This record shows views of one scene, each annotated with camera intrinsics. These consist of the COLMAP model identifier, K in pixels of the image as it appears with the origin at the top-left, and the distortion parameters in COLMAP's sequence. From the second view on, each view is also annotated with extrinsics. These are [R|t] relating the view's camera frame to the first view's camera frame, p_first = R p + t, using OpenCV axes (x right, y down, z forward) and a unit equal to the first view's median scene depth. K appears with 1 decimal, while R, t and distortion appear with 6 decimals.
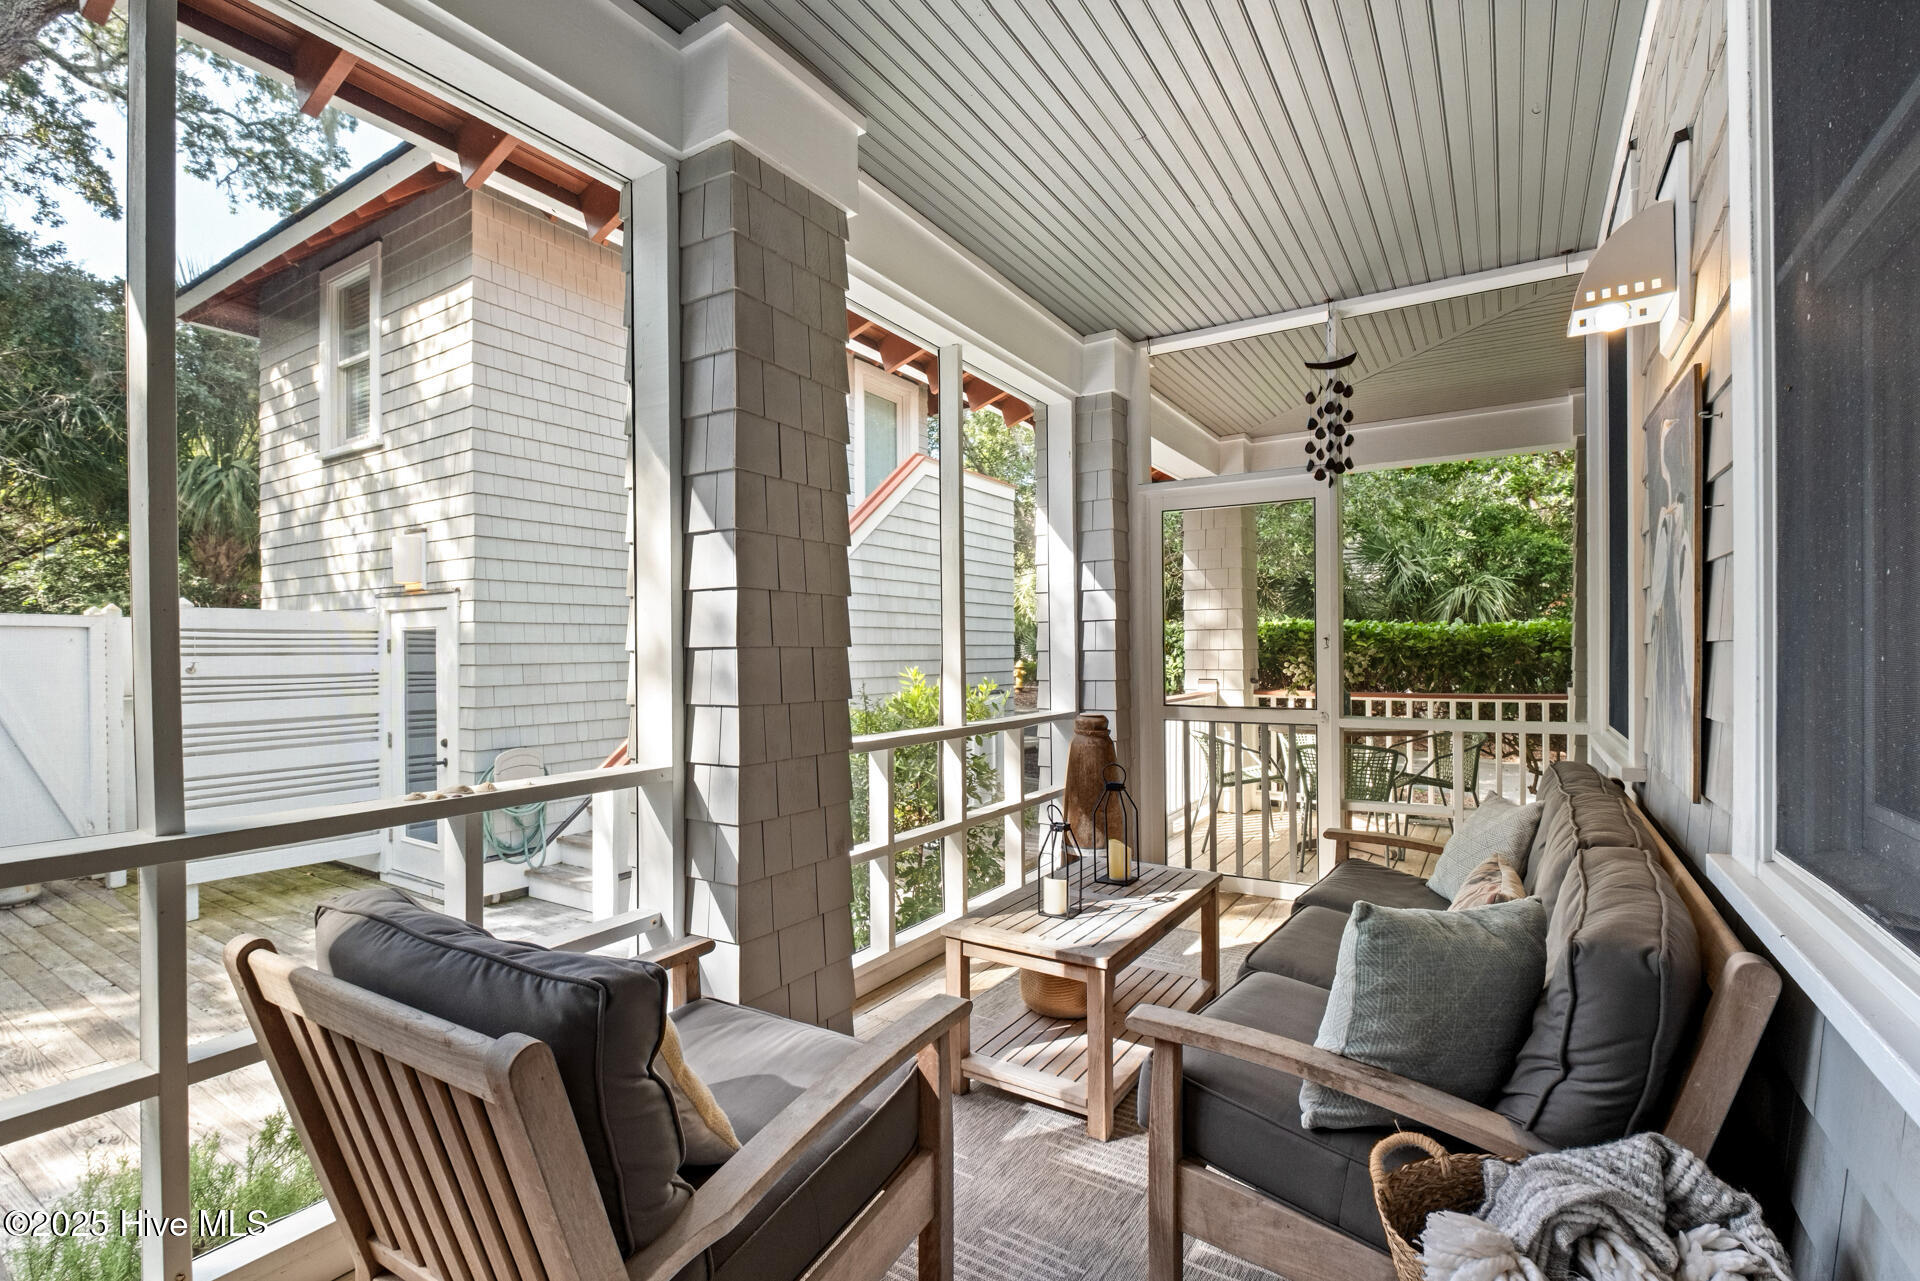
lens RADIAL K [[876.1, 0, 938.9], [0, 876.1, 646.9], [0, 0, 1]] dist [0.025472, -0.000006]
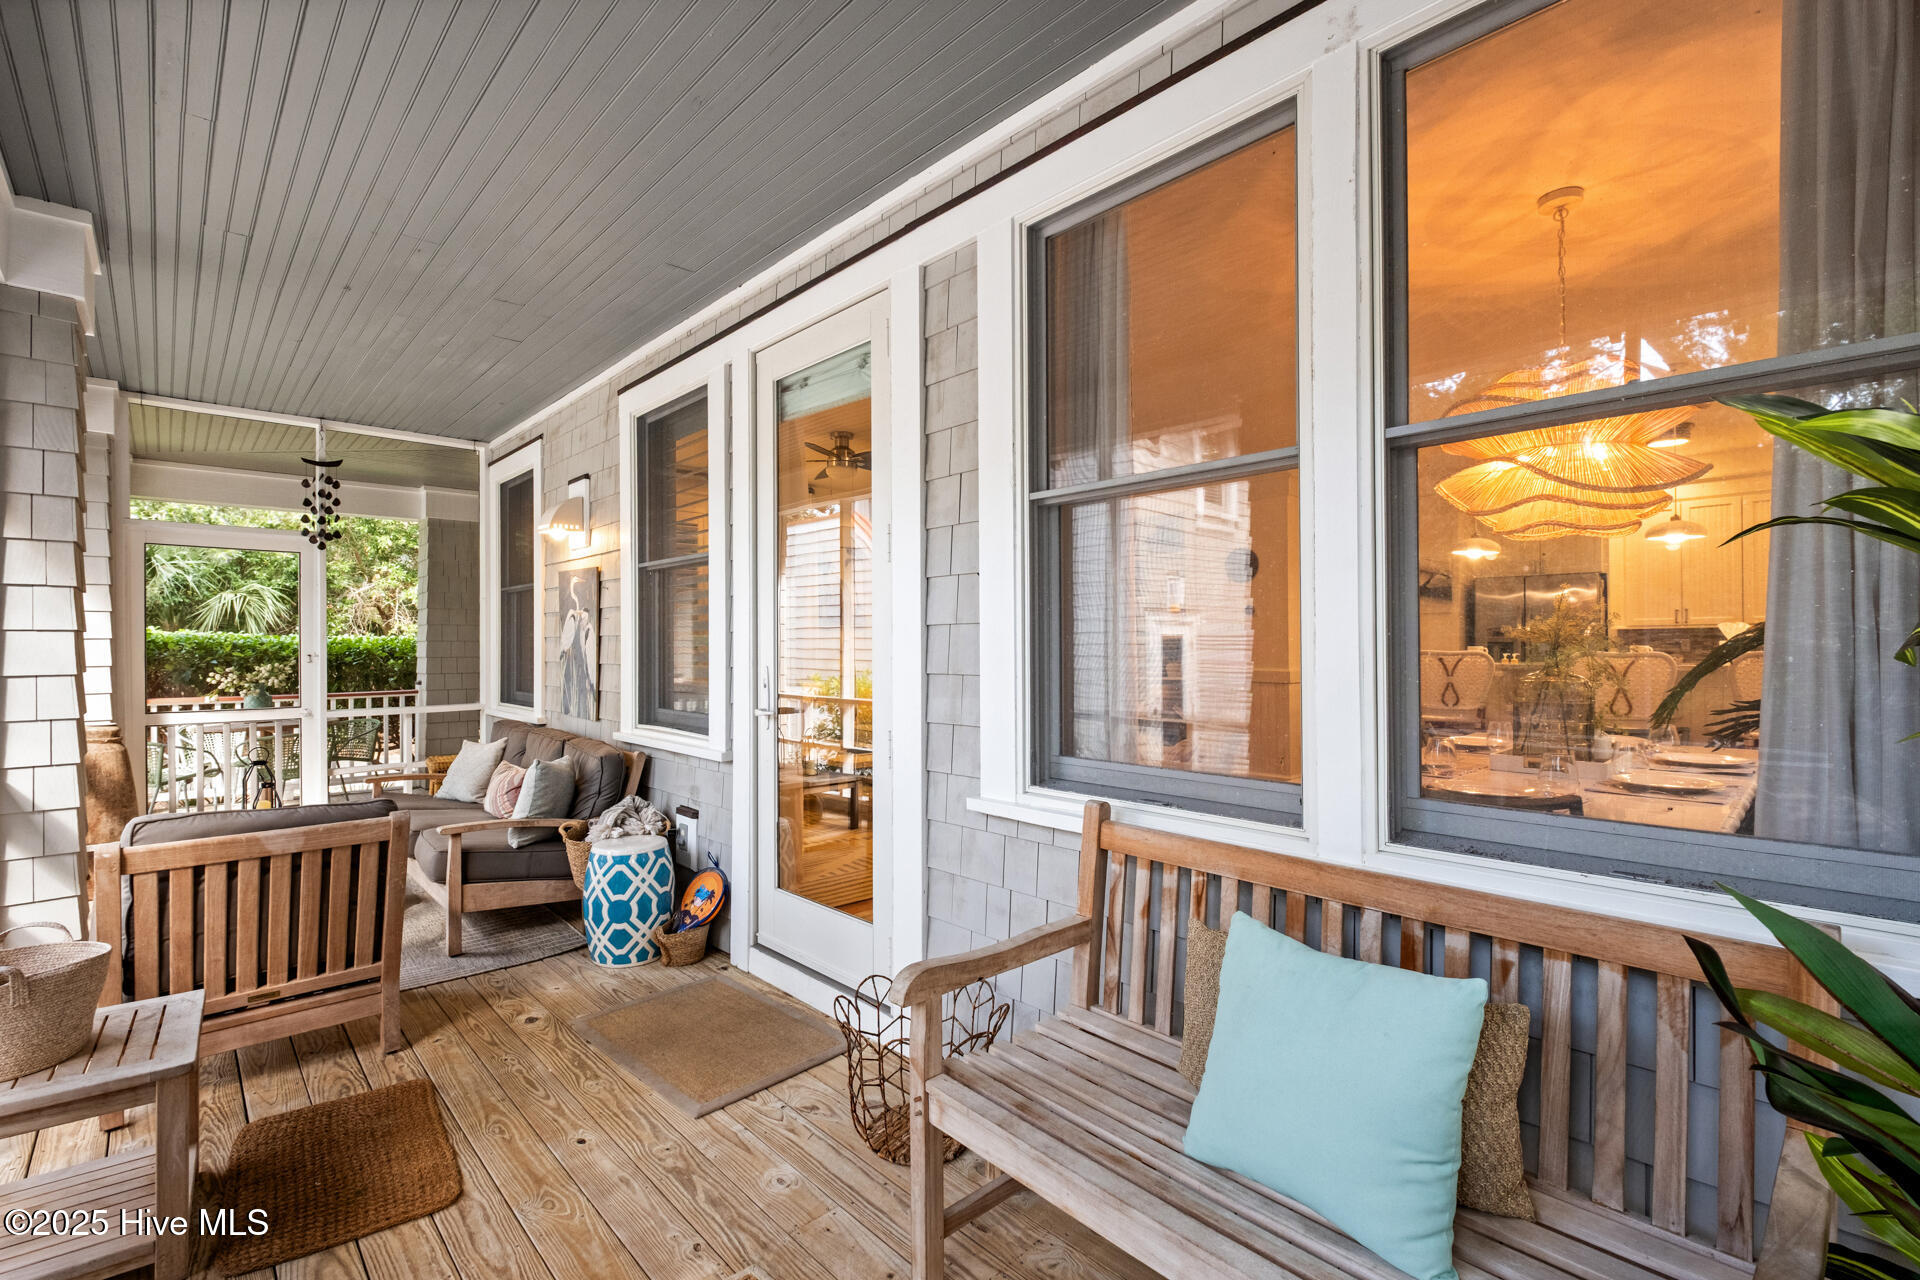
lens RADIAL K [[864.5, 0, 975.1], [0, 864.5, 636.1], [0, 0, 1]] dist [-0.000419, -0.000139]
pose [[0.242142, 0.016334, 0.970103, -0.642404], [-0.007102, 0.999861, -0.015062, -0.027852], [-0.970215, -0.003243, 0.242224, -0.355905]]
